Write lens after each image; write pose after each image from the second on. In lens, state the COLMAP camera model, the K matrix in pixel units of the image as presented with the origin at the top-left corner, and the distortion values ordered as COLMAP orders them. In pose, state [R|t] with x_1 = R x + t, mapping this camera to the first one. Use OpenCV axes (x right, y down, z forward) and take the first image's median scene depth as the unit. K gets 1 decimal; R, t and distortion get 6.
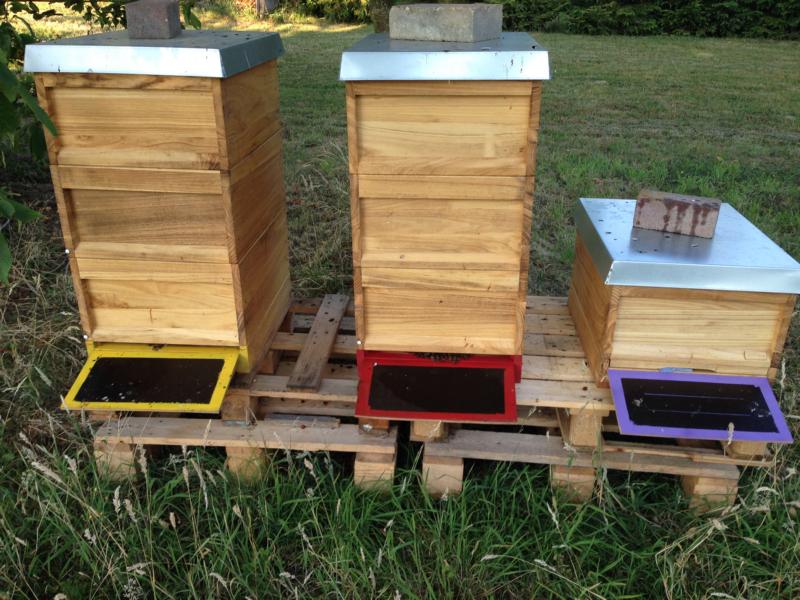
lens RADIAL K [[749.1, 0, 400.0], [0, 749.1, 300.0], [0, 0, 1]] dist [0.061481, -0.004958]
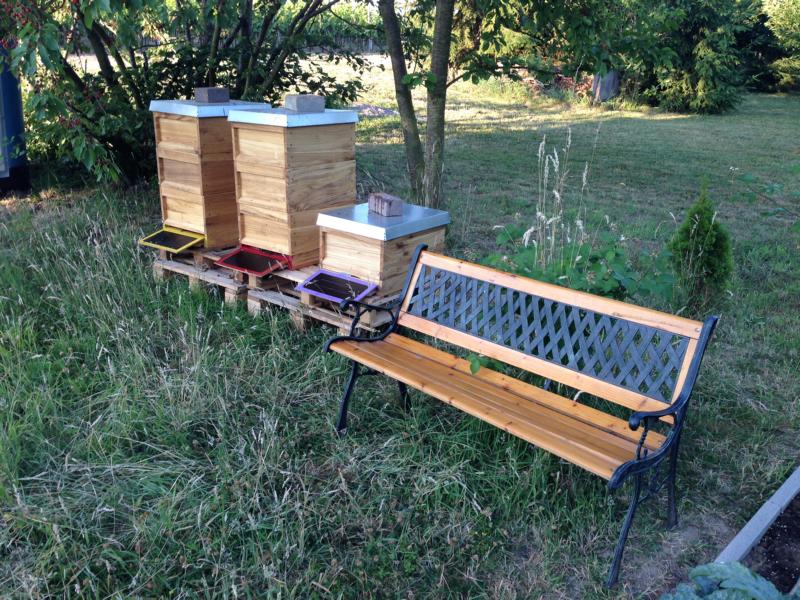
lens RADIAL K [[749.1, 0, 400.0], [0, 749.1, 300.0], [0, 0, 1]] dist [0.061481, -0.004958]
pose [[0.820084, 0.190745, -0.539516, 1.597596], [-0.244883, 0.969101, -0.029606, 0.184073], [0.517198, 0.156398, 0.841455, -0.602677]]
